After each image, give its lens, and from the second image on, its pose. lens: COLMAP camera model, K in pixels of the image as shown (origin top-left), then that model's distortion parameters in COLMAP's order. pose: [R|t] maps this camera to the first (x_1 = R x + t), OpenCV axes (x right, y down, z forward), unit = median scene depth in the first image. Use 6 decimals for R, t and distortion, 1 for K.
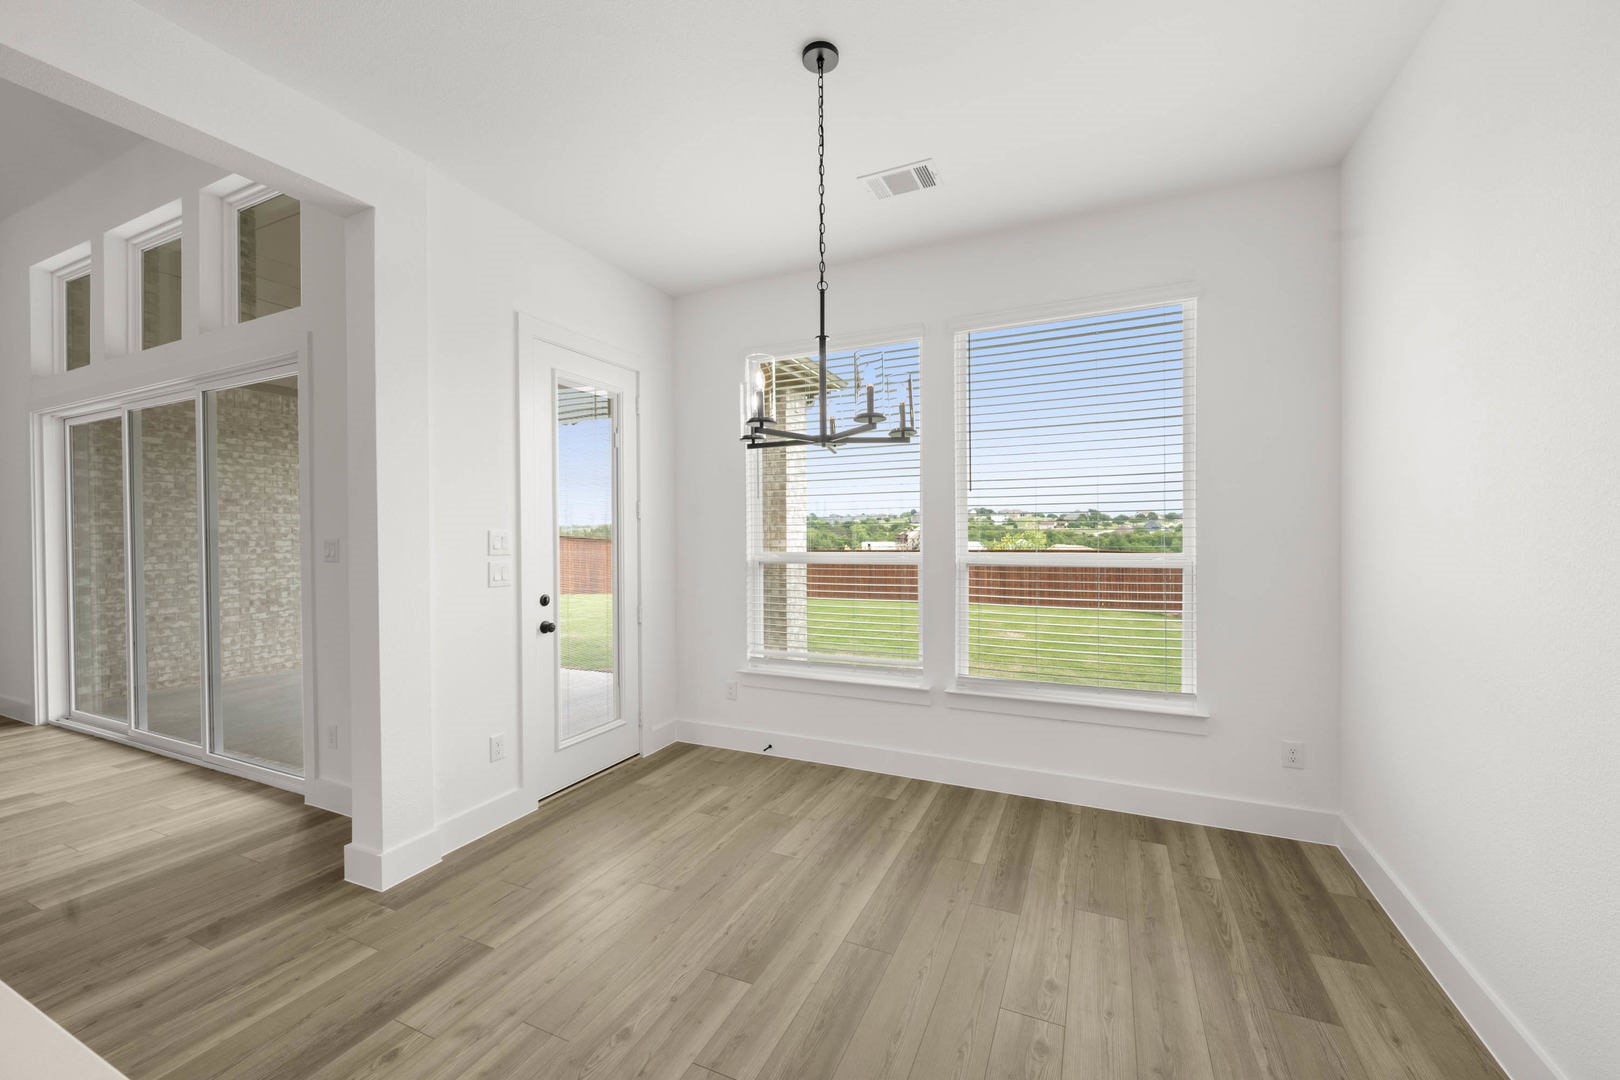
lens RADIAL K [[637.5, 0, 813.6], [0, 637.5, 538.1], [0, 0, 1]] dist [-0.000775, 0.000536]
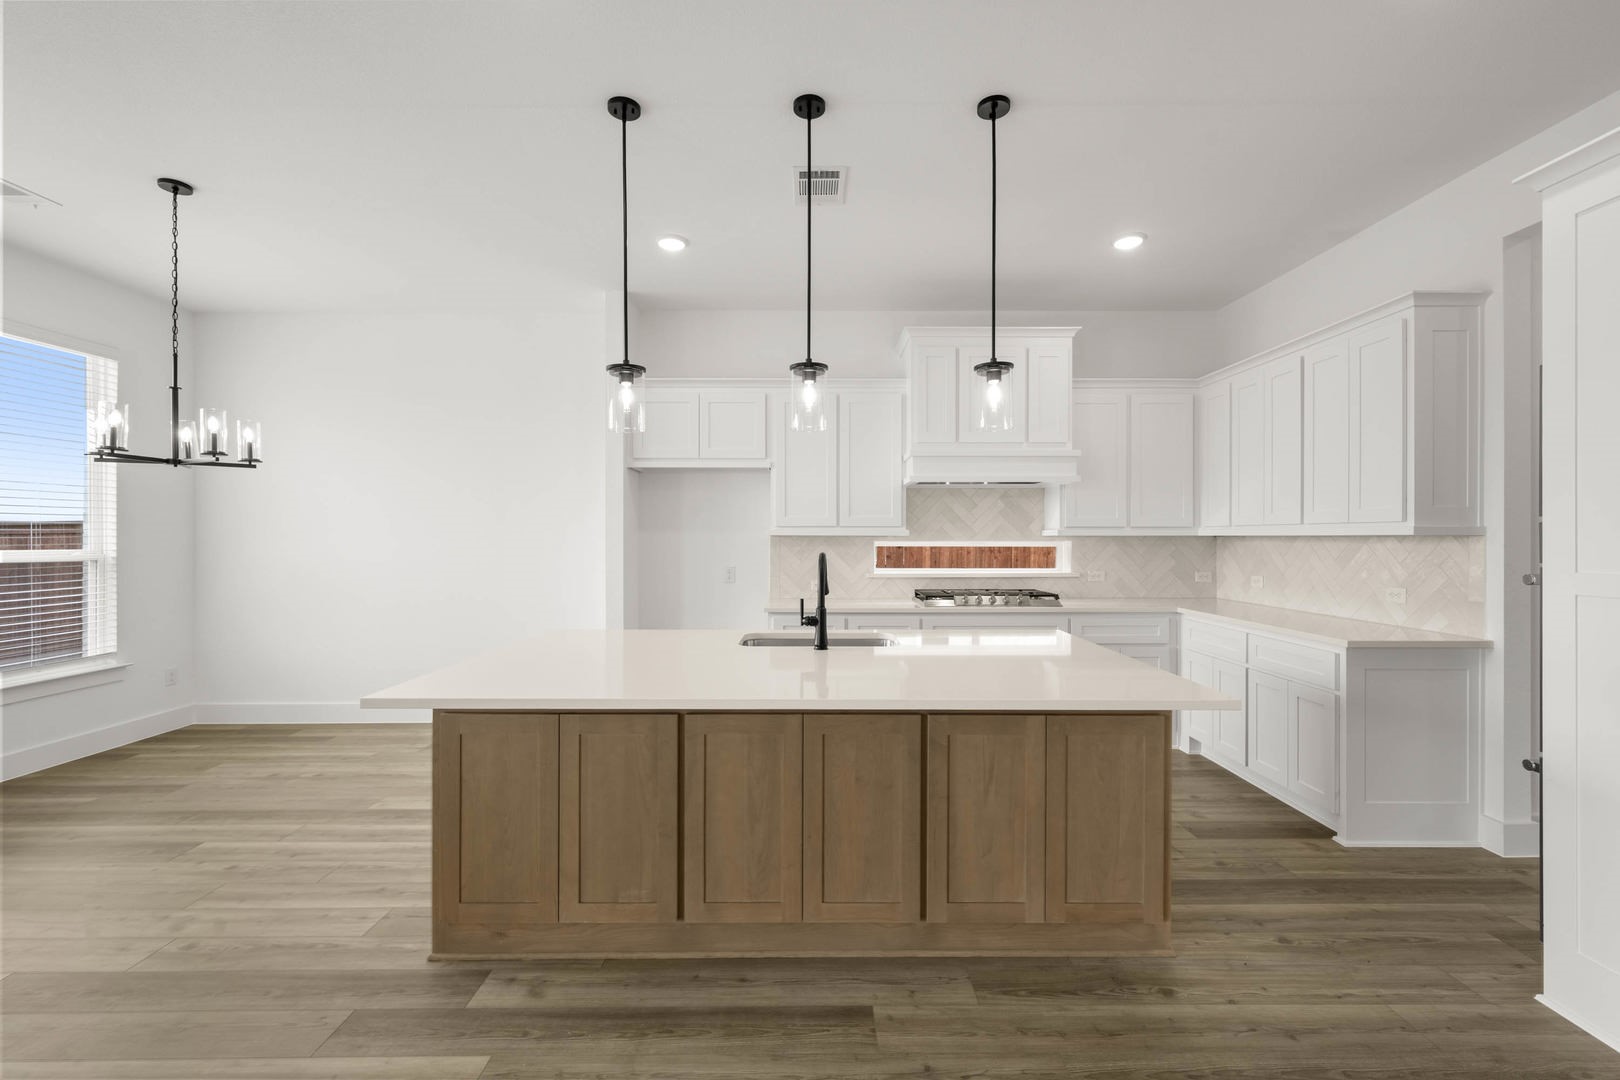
lens RADIAL K [[671.7, 0, 813.1], [0, 671.7, 533.8], [0, 0, 1]] dist [-0.000603, 0.000461]
pose [[-0.421894, 0.010911, 0.906580, -1.660091], [0.008985, 0.999929, -0.007853, 0.022108], [-0.906601, 0.004832, -0.421962, 0.315453]]
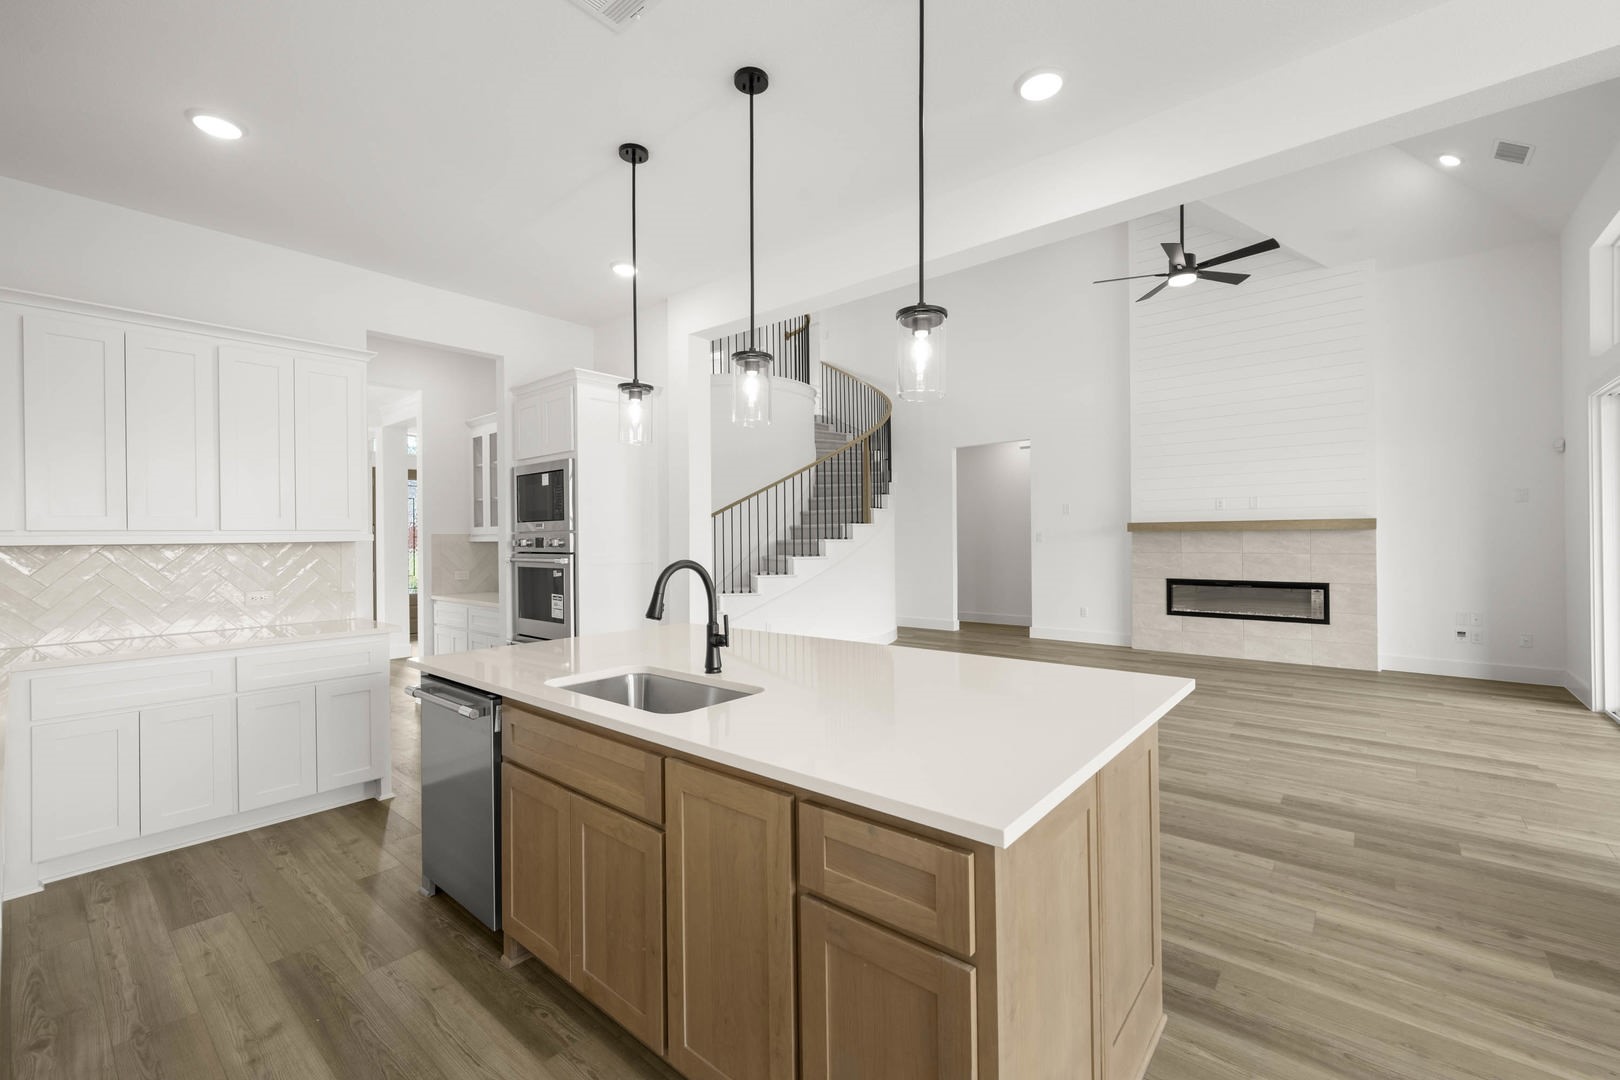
lens RADIAL K [[671.7, 0, 814.9], [0, 671.7, 534.7], [0, 0, 1]] dist [-0.000603, 0.000461]
pose [[-0.267172, 0.008626, -0.963610, 0.216025], [0.007408, 0.999949, 0.006897, 0.006394], [0.963620, -0.005296, -0.267222, 0.225715]]
